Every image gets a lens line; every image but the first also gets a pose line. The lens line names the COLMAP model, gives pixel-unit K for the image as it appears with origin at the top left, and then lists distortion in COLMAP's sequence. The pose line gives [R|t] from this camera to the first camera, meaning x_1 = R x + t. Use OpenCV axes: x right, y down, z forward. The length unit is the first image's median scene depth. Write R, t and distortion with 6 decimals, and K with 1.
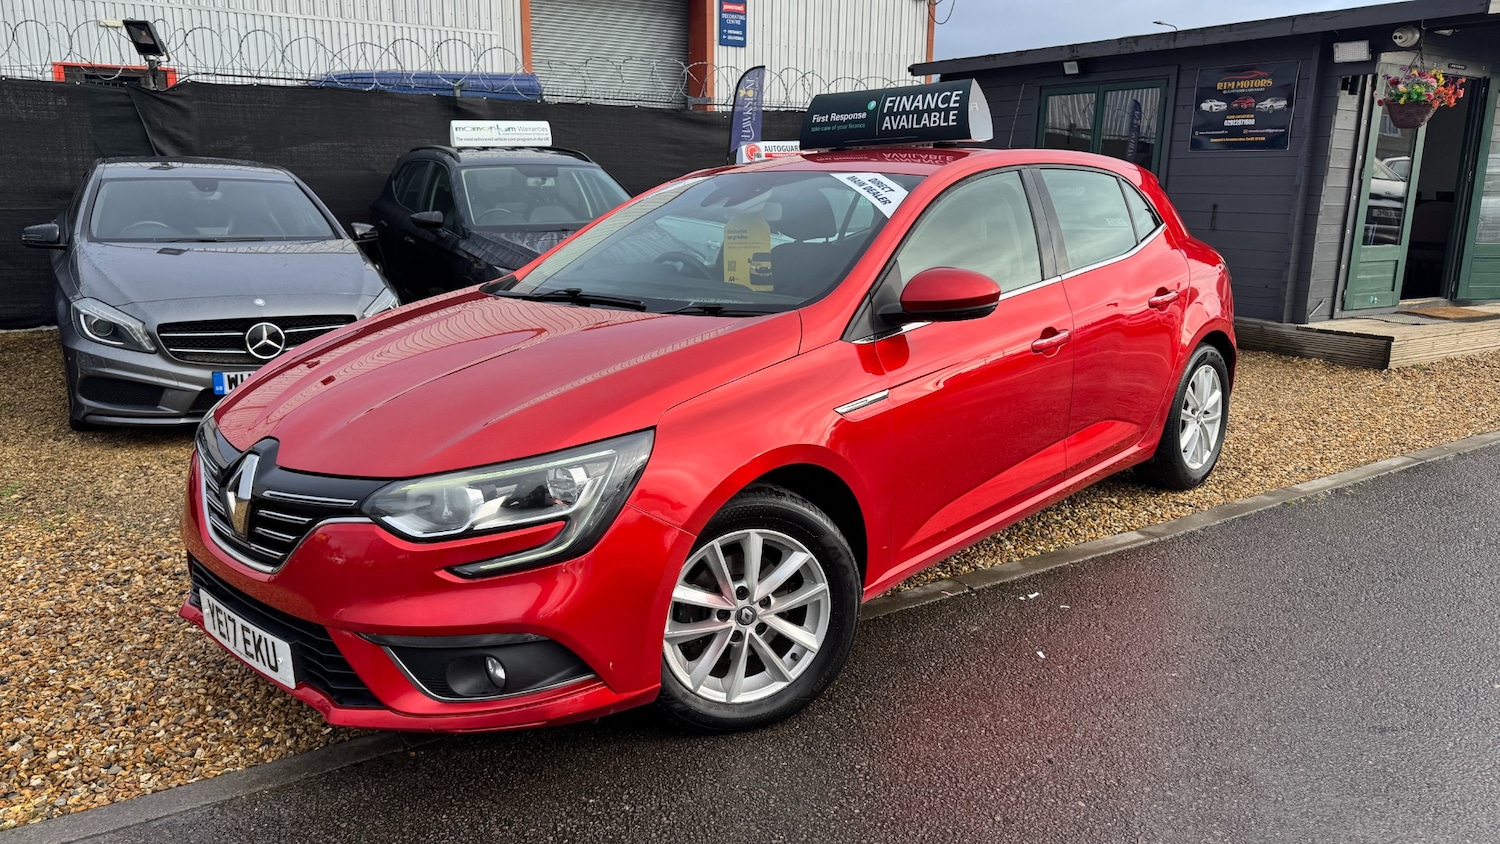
lens RADIAL K [[1055.1, 0, 755.7], [0, 1055.1, 405.3], [0, 0, 1]] dist [0.049623, -0.069924]
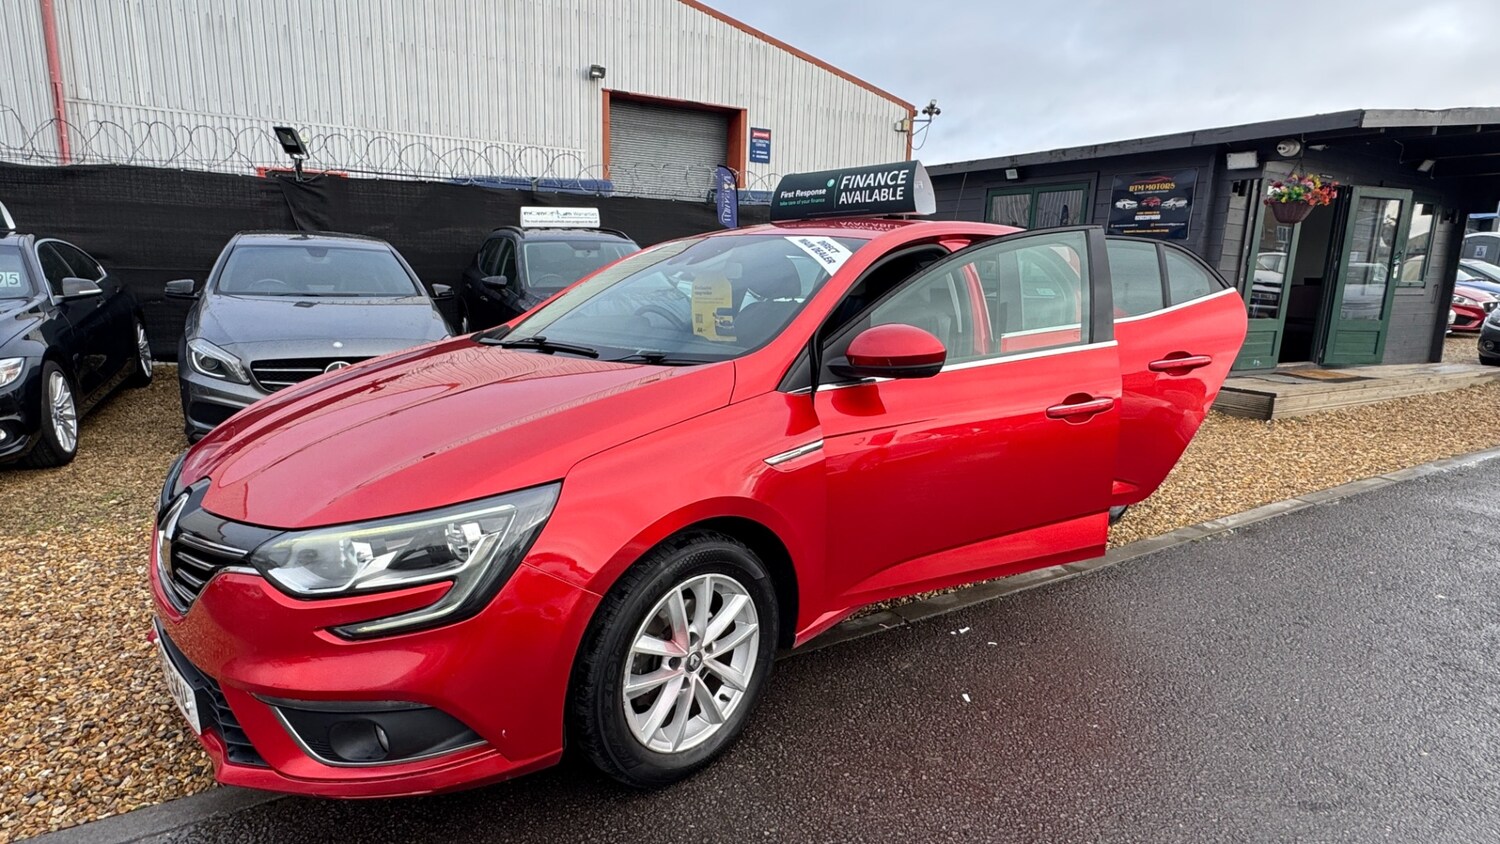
lens RADIAL K [[776.5, 0, 747.3], [0, 776.5, 406.2], [0, 0, 1]] dist [-0.006592, 0.001059]
pose [[0.998920, 0.024301, -0.039598, 0.060110], [-0.025392, 0.999305, -0.027278, -0.019106], [0.038907, 0.028254, 0.998843, 0.173941]]
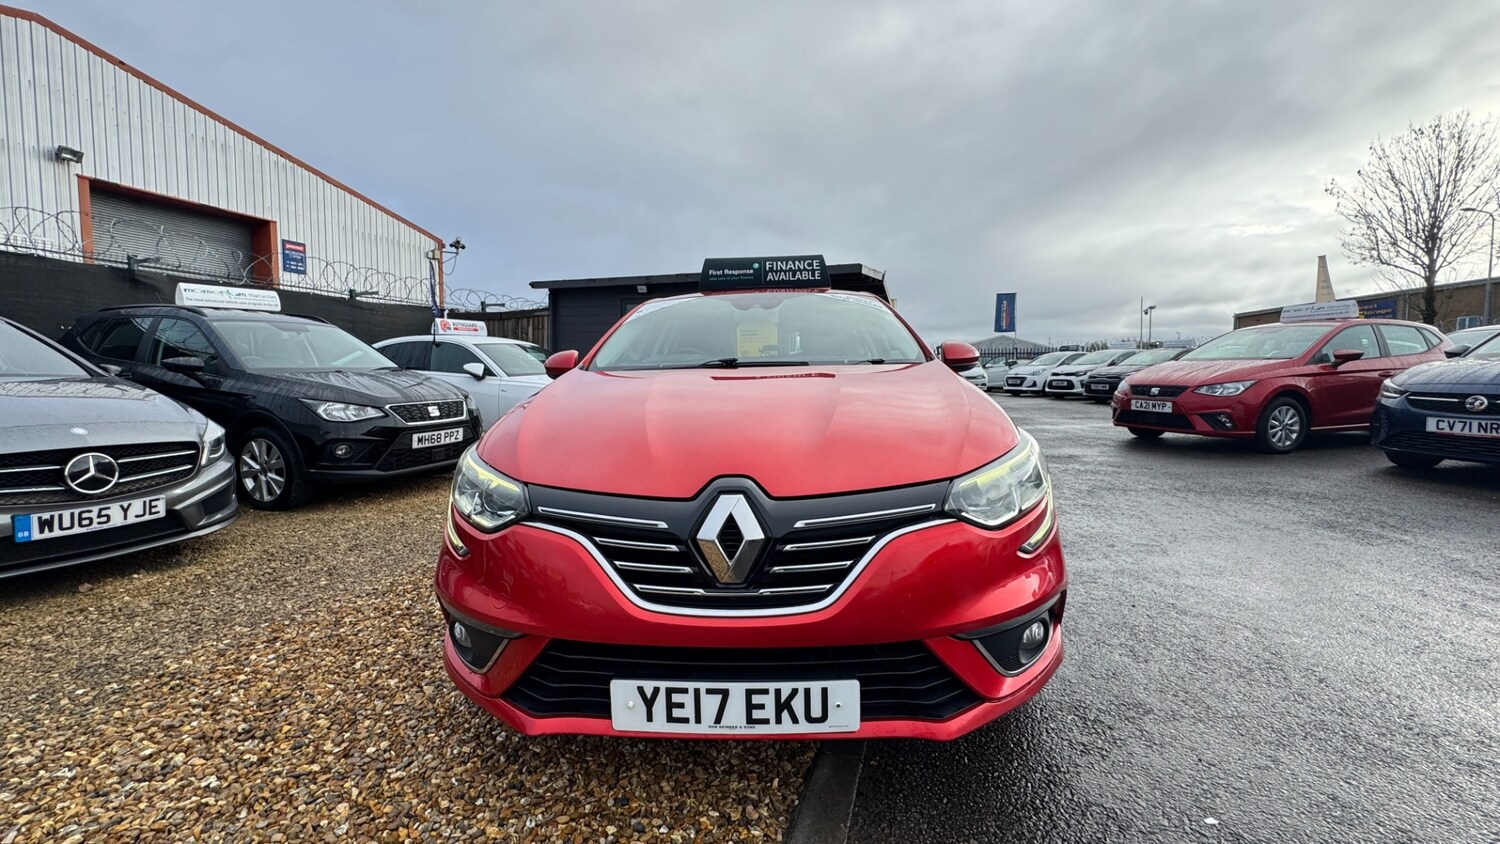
lens RADIAL K [[597.0, 0, 754.0], [0, 597.0, 406.3], [0, 0, 1]] dist [-0.007167, 0.001081]
pose [[0.765218, -0.038492, 0.642619, -0.485590], [0.139048, 0.984531, -0.106604, 0.019142], [-0.628575, 0.170930, 0.758733, 0.367209]]
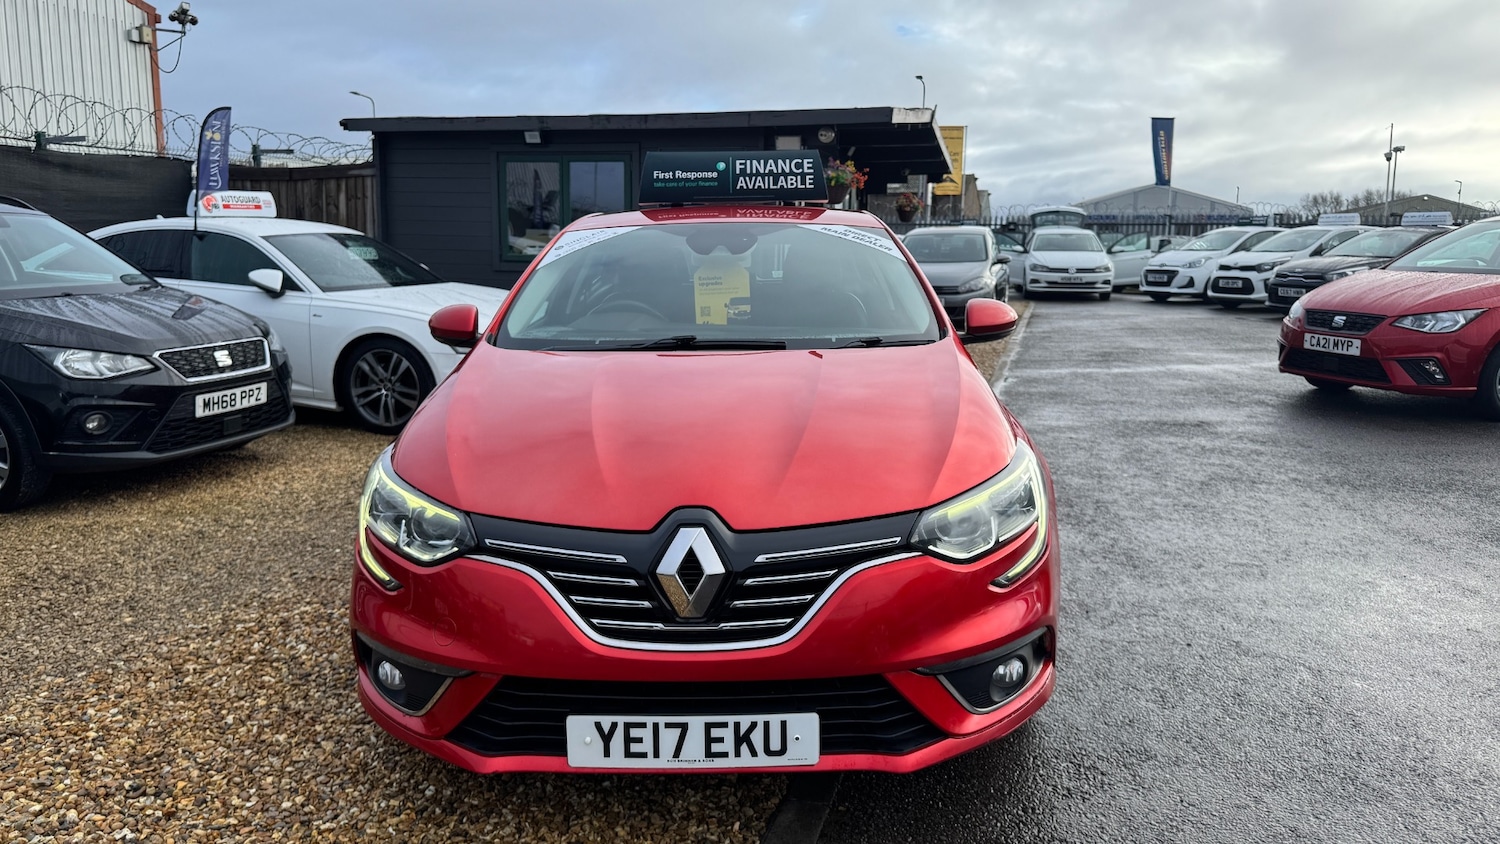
lens RADIAL K [[1055.1, 0, 761.8], [0, 1055.1, 373.5], [0, 0, 1]] dist [0.049623, -0.069924]
pose [[0.738687, -0.076857, 0.669652, -0.625462], [0.135614, 0.990109, -0.035958, -0.024851], [-0.660265, 0.117376, 0.741804, 0.185059]]
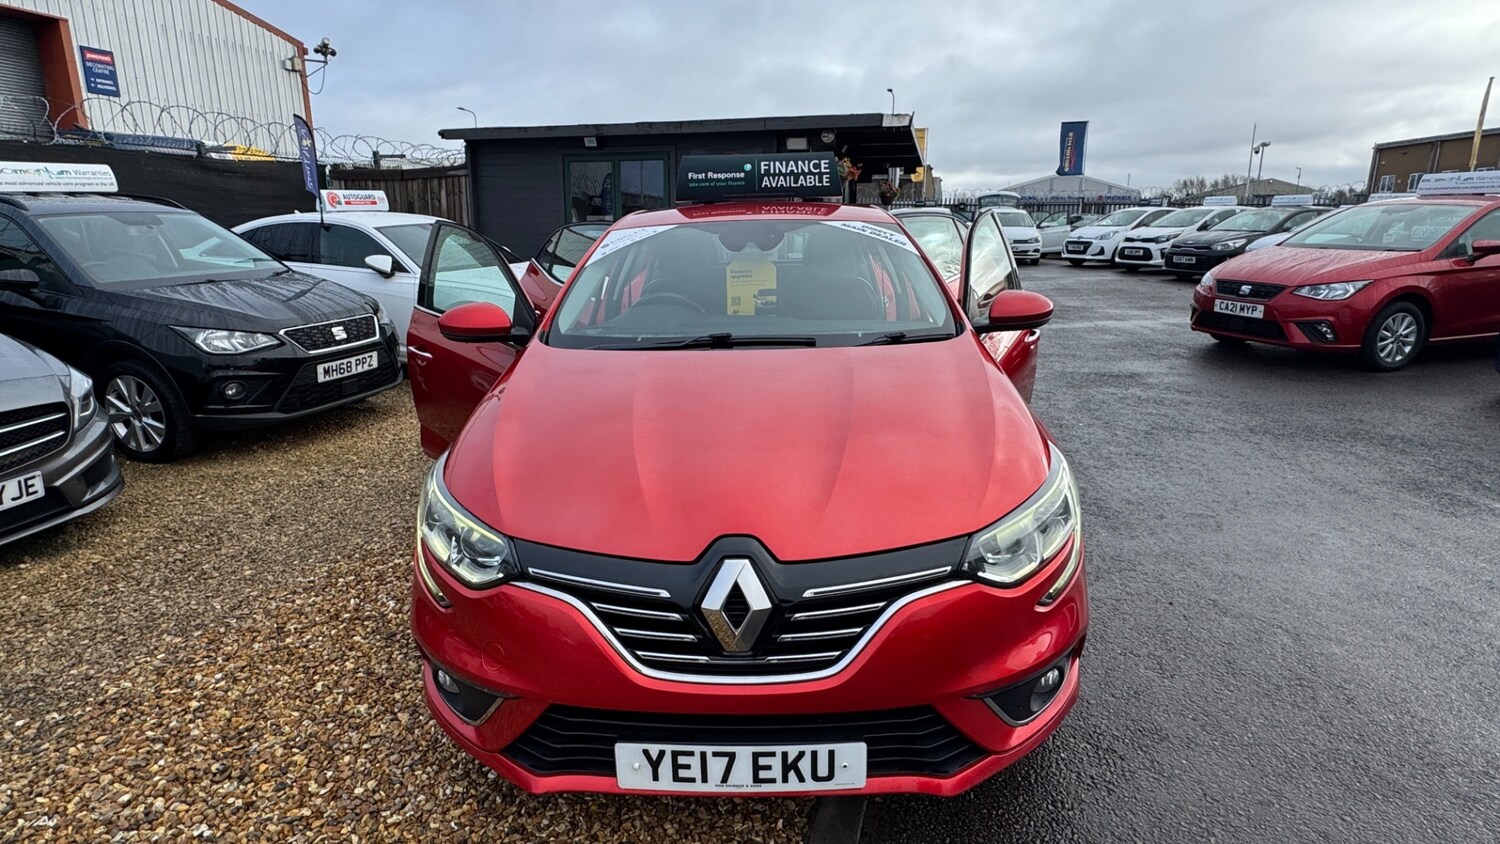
lens RADIAL K [[776.5, 0, 752.1], [0, 776.5, 401.3], [0, 0, 1]] dist [-0.006592, 0.001059]
pose [[0.751711, -0.151246, 0.641915, -0.524923], [0.141221, 0.987685, 0.067338, -0.073613], [-0.644195, 0.040033, 0.763813, 0.317454]]
